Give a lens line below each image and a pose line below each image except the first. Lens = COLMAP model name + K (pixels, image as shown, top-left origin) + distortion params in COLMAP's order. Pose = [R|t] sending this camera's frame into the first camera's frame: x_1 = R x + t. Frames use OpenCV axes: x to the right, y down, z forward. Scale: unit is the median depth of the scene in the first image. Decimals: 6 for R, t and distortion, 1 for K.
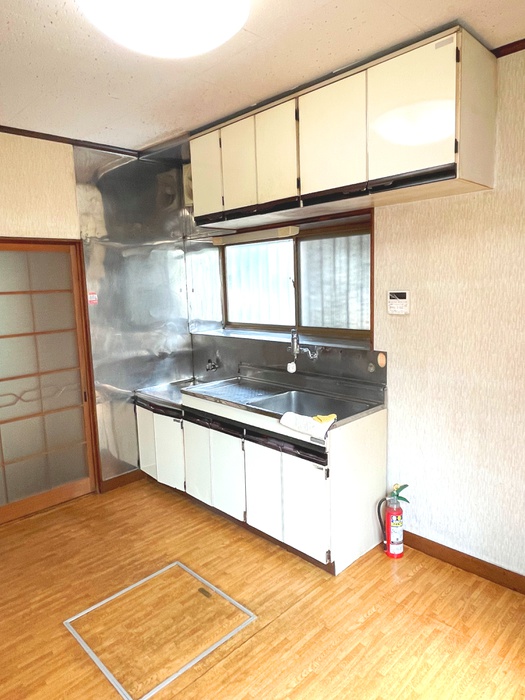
lens RADIAL K [[466.4, 0, 261.4], [0, 466.4, 344.9], [0, 0, 1]] dist [-0.011358, 0.002452]
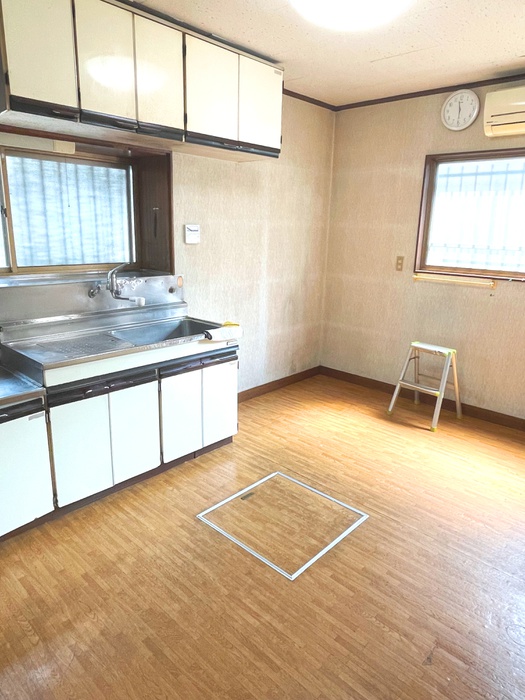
lens RADIAL K [[466.4, 0, 261.3], [0, 466.4, 350.3], [0, 0, 1]] dist [-0.011358, 0.002452]
pose [[-0.050481, -0.227263, 0.972524, -1.165925], [0.110813, 0.966479, 0.231603, -0.064780], [-0.992558, 0.119460, -0.023605, 0.978653]]
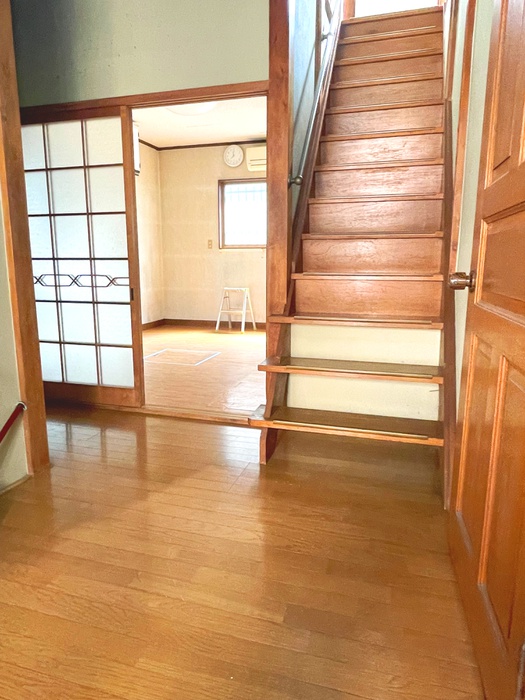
lens RADIAL K [[454.4, 0, 260.7], [0, 454.4, 348.7], [0, 0, 1]] dist [0.000113, -0.002820]
pose [[-0.487500, -0.140984, 0.861666, -2.069850], [0.129171, 0.964373, 0.230869, 0.095151], [-0.863515, 0.223851, -0.451920, 1.518425]]
